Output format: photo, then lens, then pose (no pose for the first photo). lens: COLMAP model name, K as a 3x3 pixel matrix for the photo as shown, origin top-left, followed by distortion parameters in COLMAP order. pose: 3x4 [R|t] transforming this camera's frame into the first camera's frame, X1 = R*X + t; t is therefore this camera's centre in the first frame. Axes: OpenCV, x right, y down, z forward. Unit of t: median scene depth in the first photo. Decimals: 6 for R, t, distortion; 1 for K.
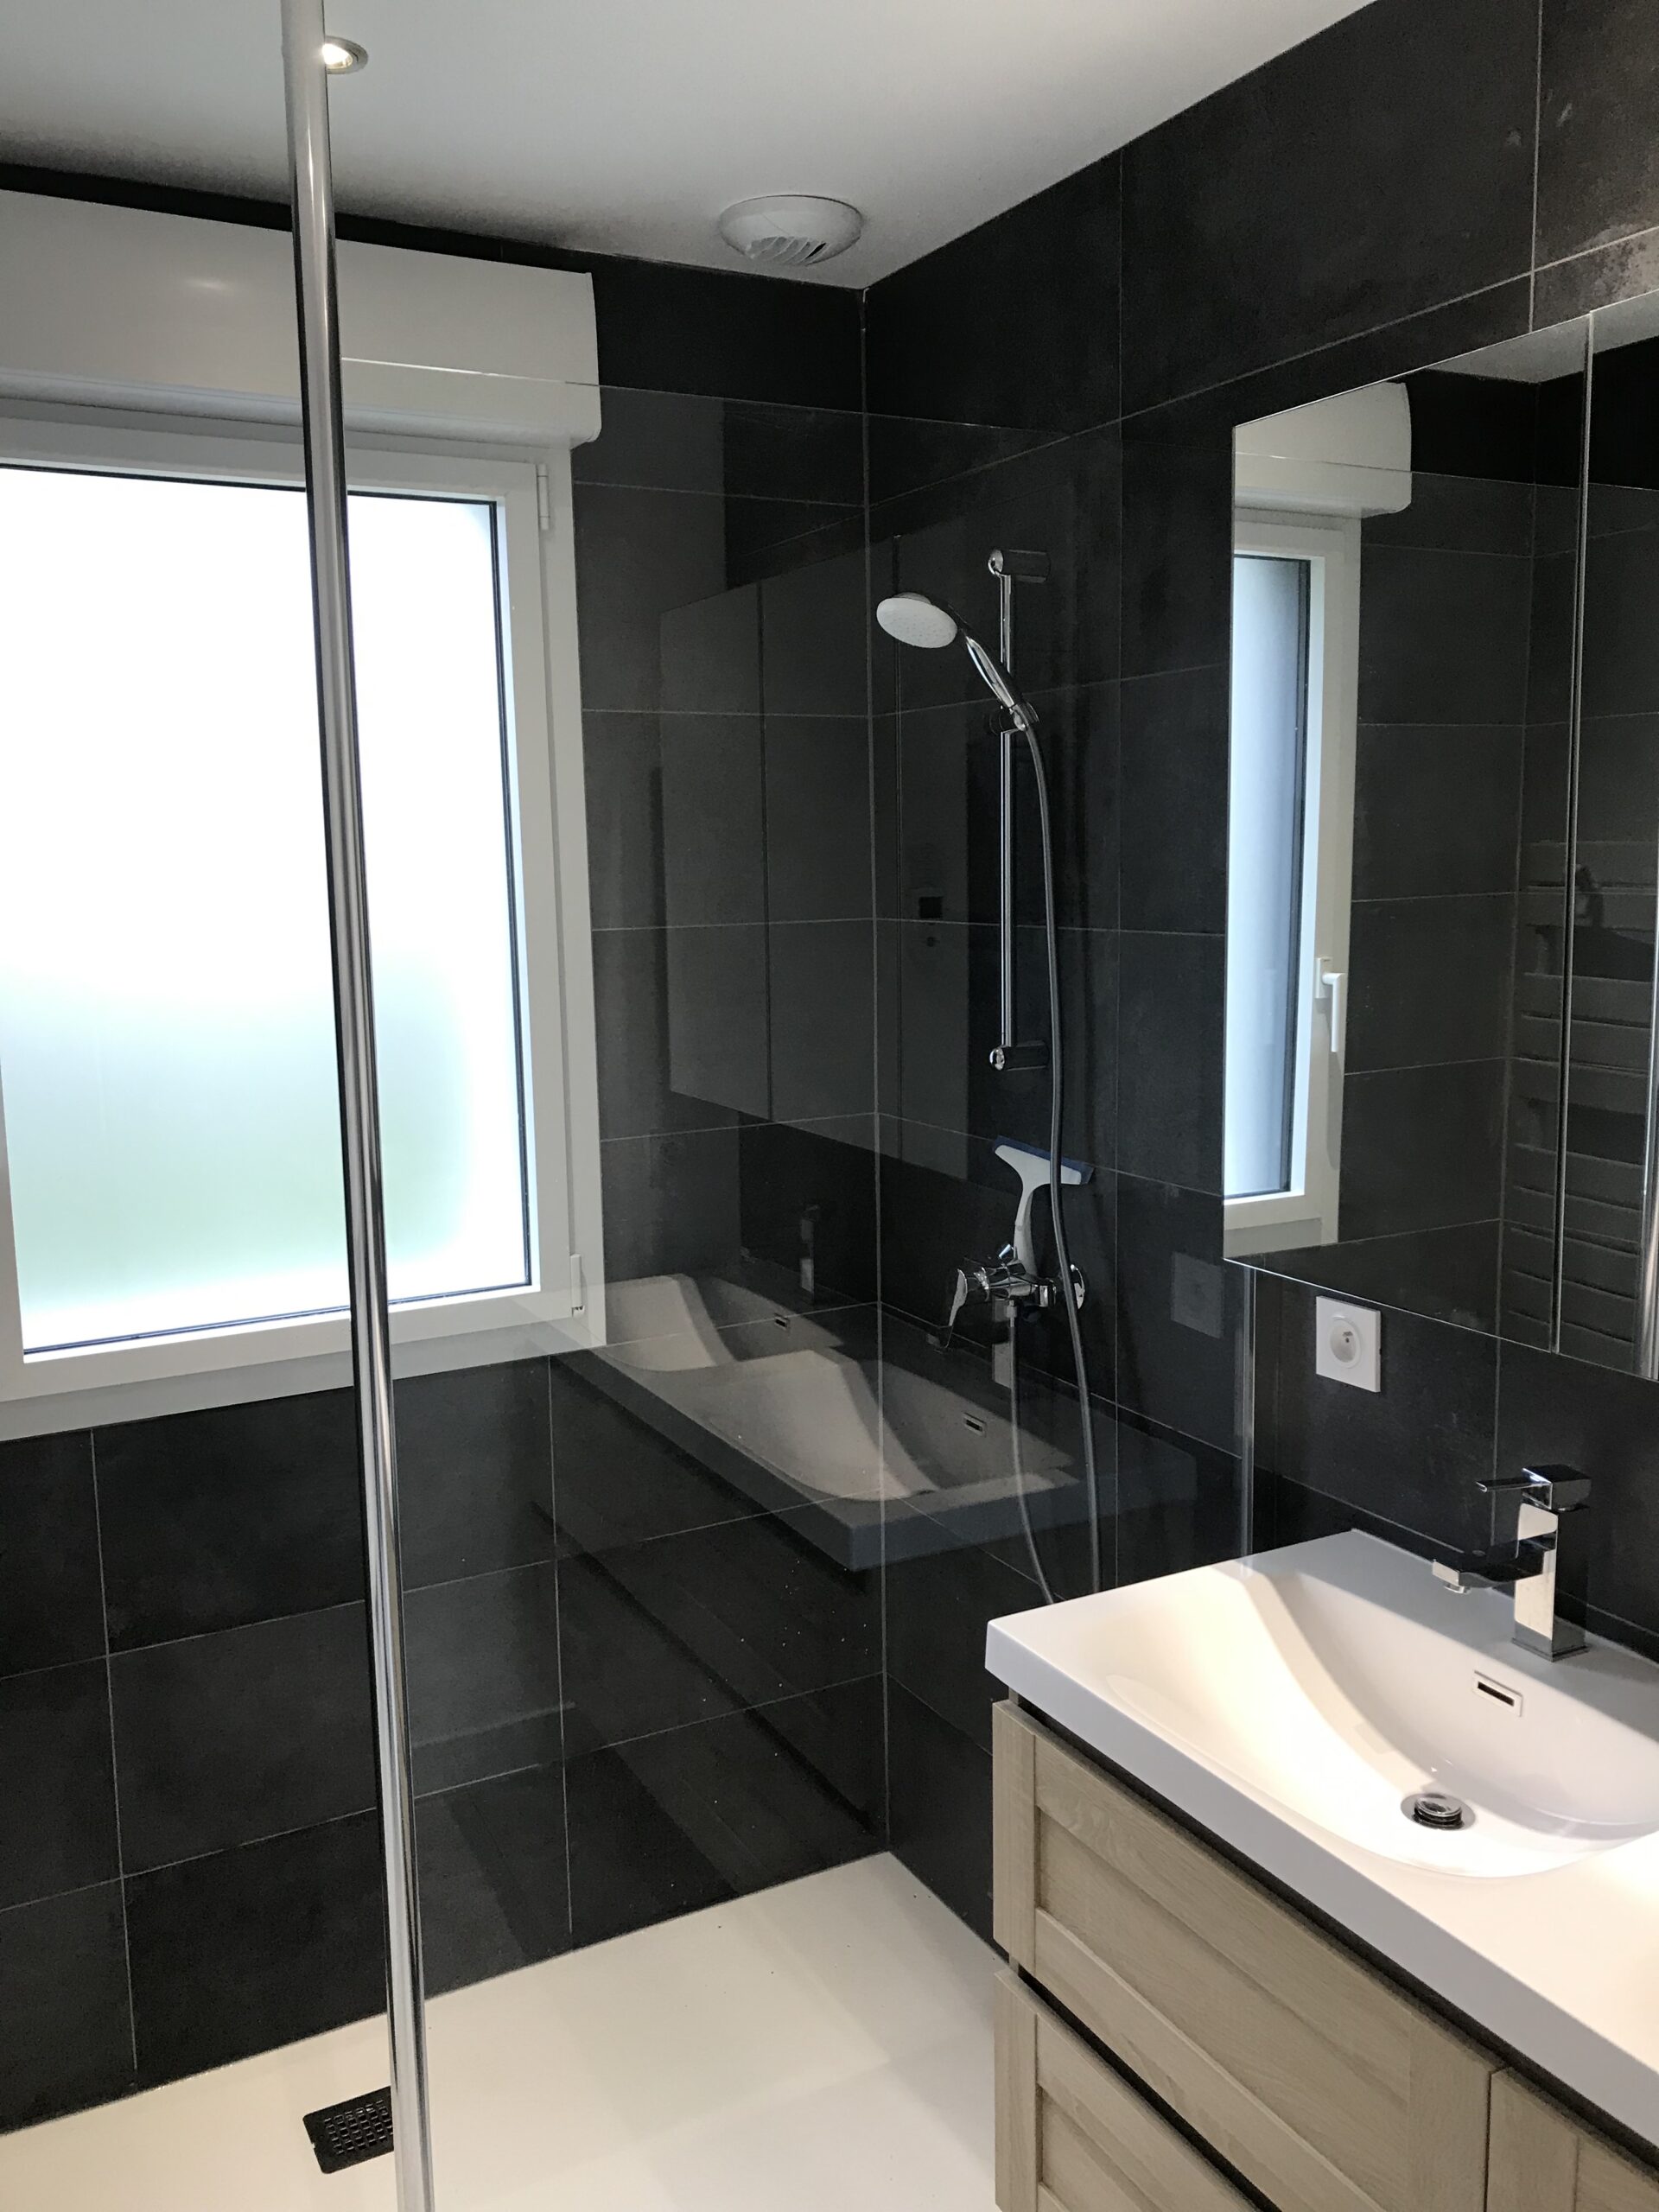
lens RADIAL K [[1804.6, 0, 834.2], [0, 1804.6, 1095.0], [0, 0, 1]] dist [0.062536, -0.086427]
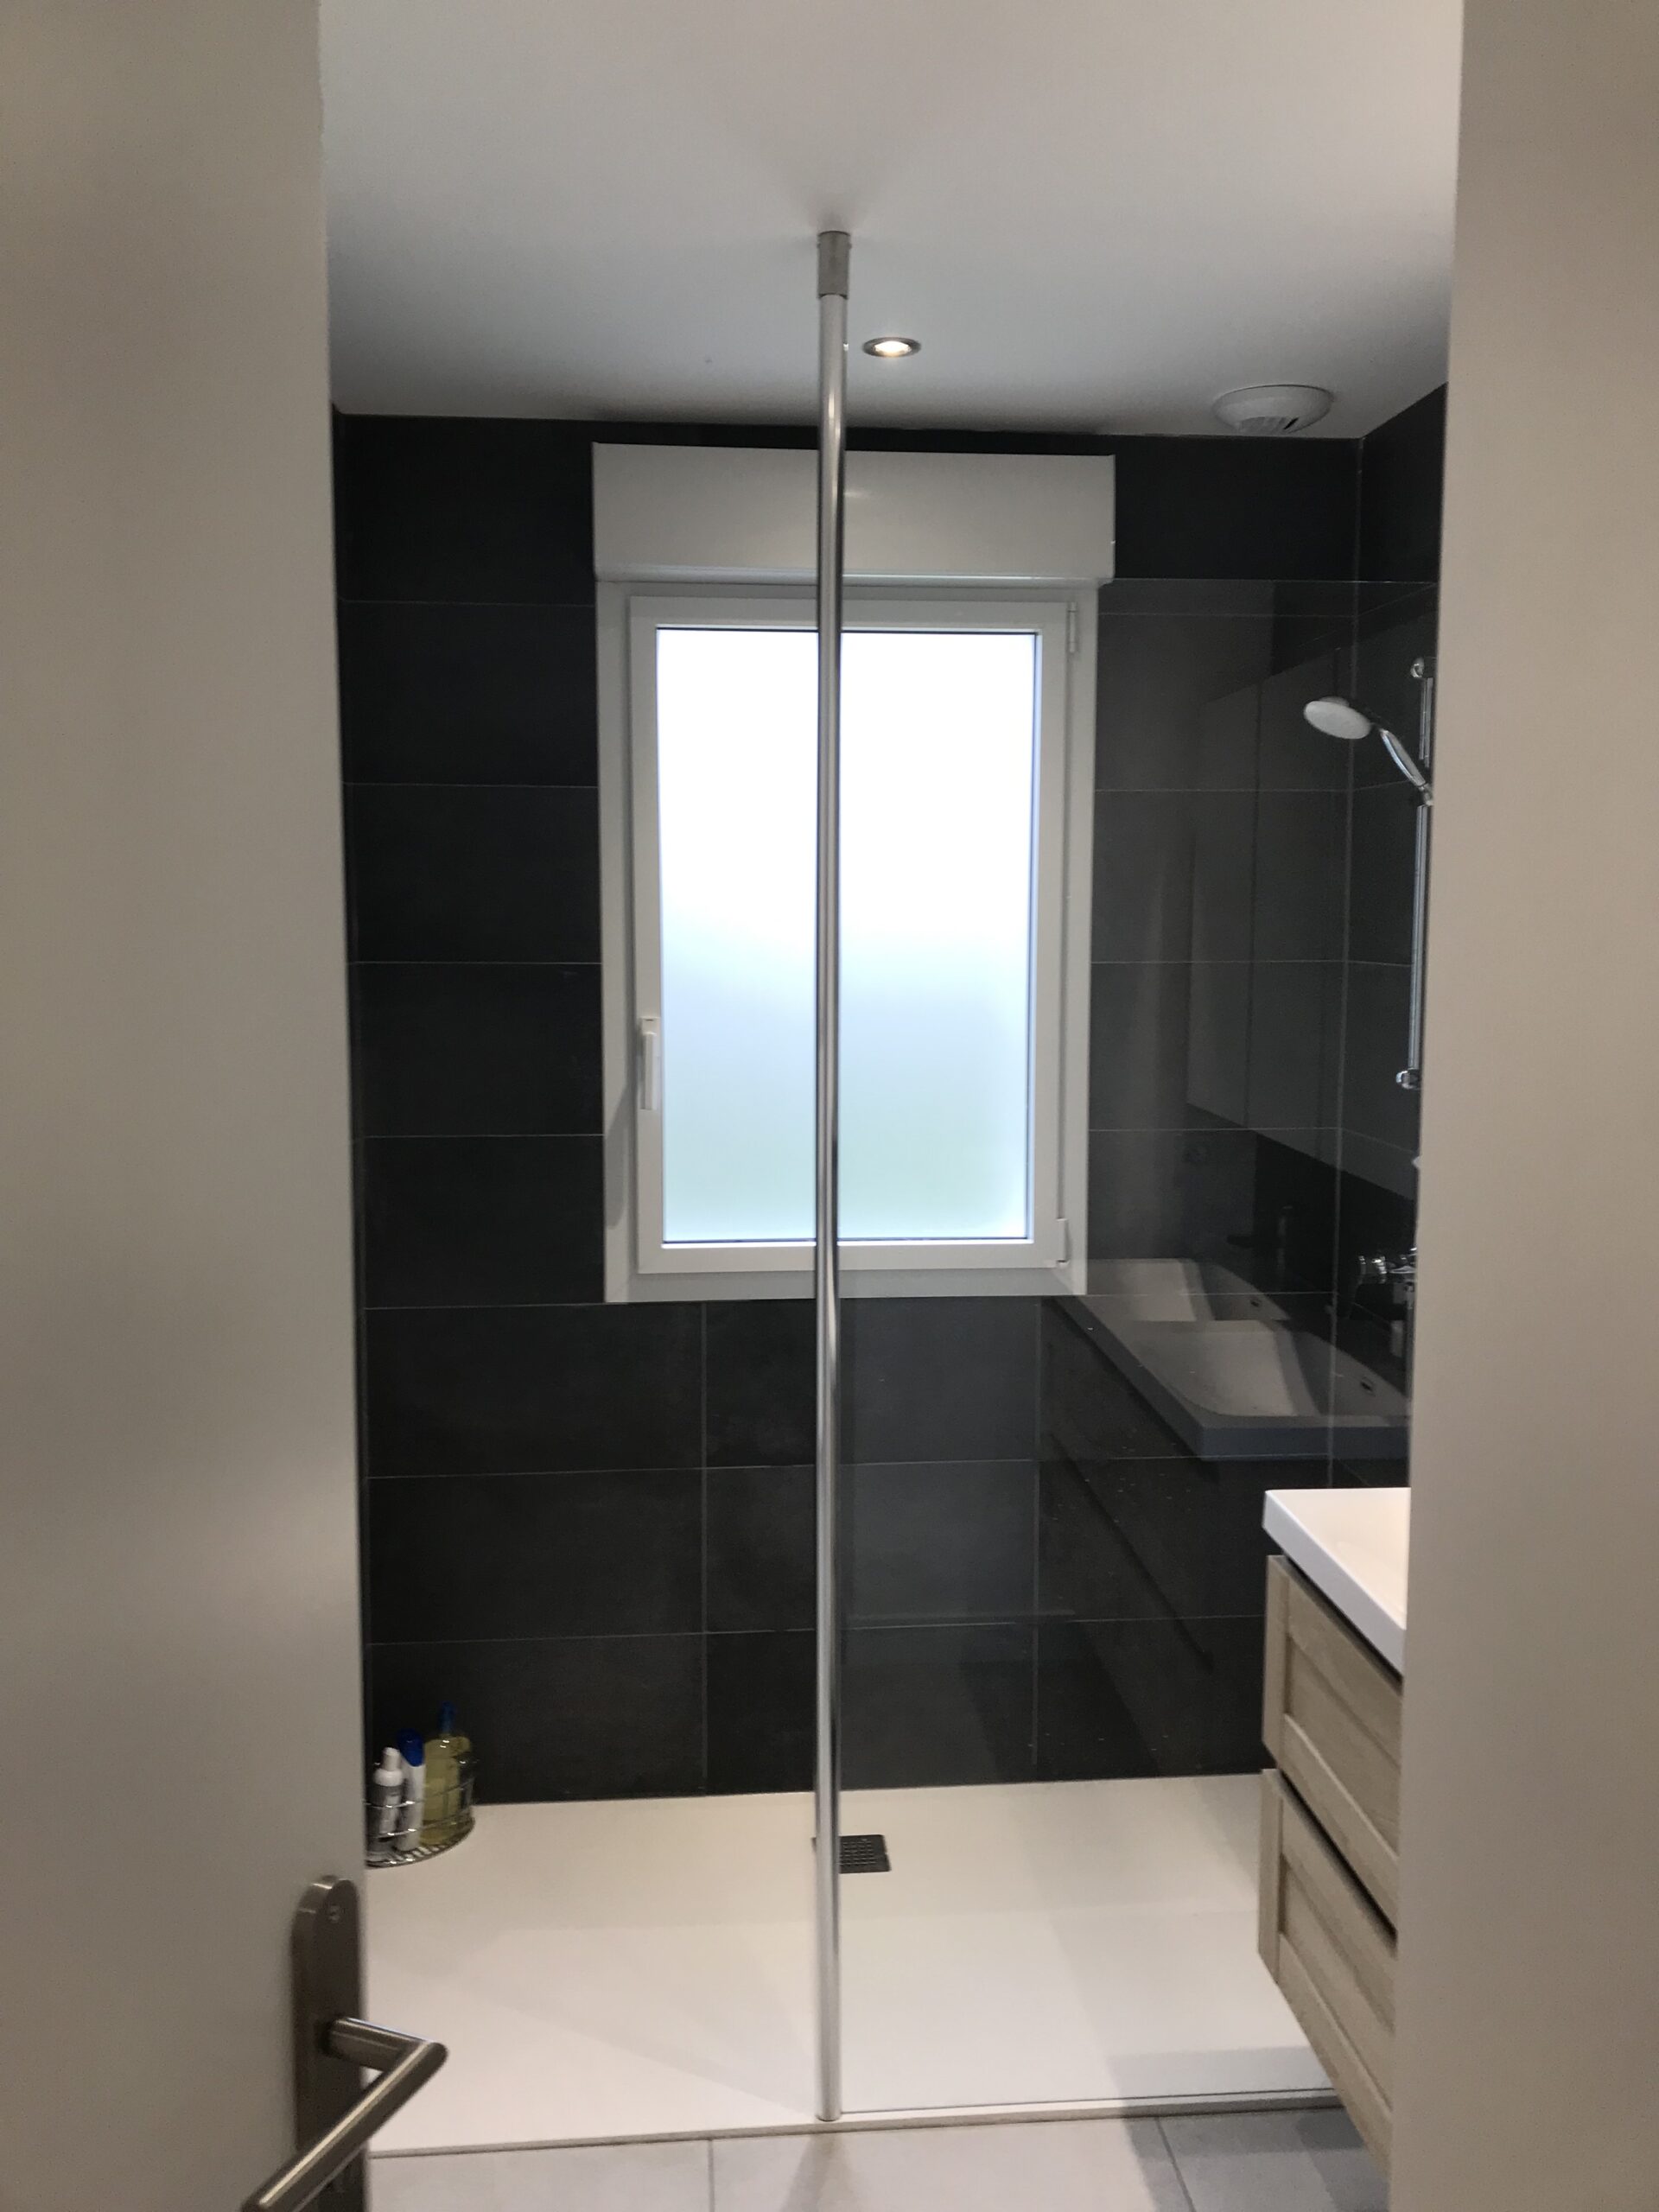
lens RADIAL K [[1804.6, 0, 834.2], [0, 1804.6, 1095.0], [0, 0, 1]] dist [0.062536, -0.086427]
pose [[0.918320, 0.060269, -0.391223, 0.214702], [-0.071124, 0.997379, -0.013301, 0.033004], [0.389396, 0.040039, 0.920200, -0.245894]]
